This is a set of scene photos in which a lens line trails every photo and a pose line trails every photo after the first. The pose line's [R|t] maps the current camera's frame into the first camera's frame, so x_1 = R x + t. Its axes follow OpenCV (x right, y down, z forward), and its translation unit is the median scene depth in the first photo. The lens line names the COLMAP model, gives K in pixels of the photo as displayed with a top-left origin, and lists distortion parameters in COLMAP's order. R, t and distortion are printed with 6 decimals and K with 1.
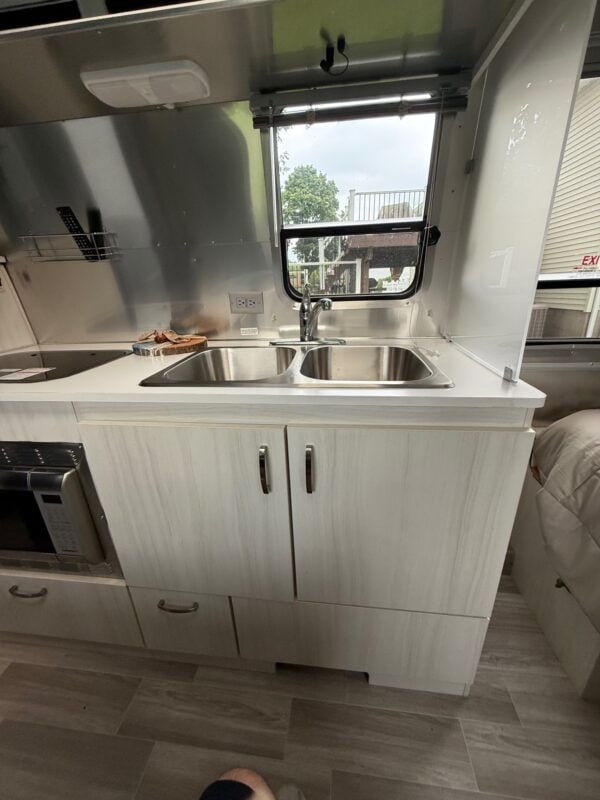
lens RADIAL K [[322.8, 0, 299.6], [0, 322.8, 397.5], [0, 0, 1]] dist [0.006835, -0.000256]
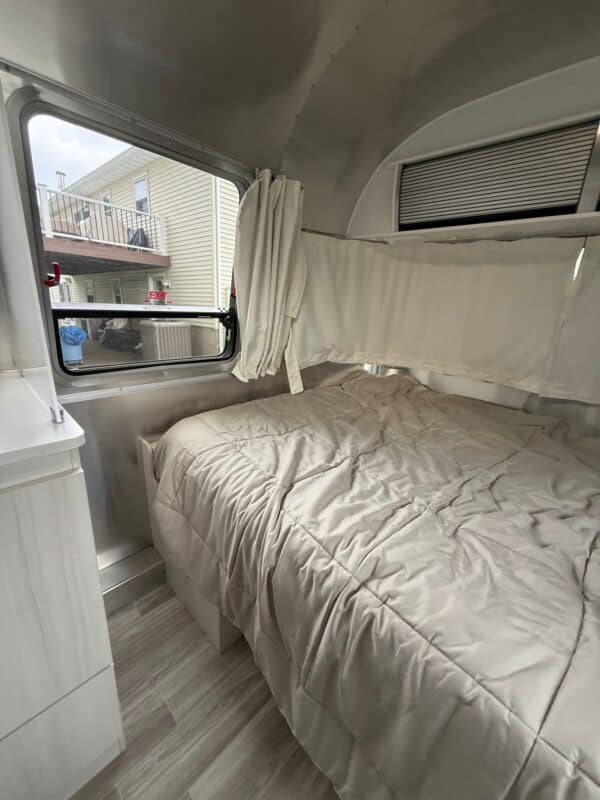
lens RADIAL K [[322.8, 0, 298.2], [0, 322.8, 398.8], [0, 0, 1]] dist [0.006835, -0.000256]
pose [[0.595949, -0.168475, 0.785151, 0.261408], [0.199771, 0.978110, 0.058249, -0.023249], [-0.777777, 0.122137, 0.616560, -0.092608]]
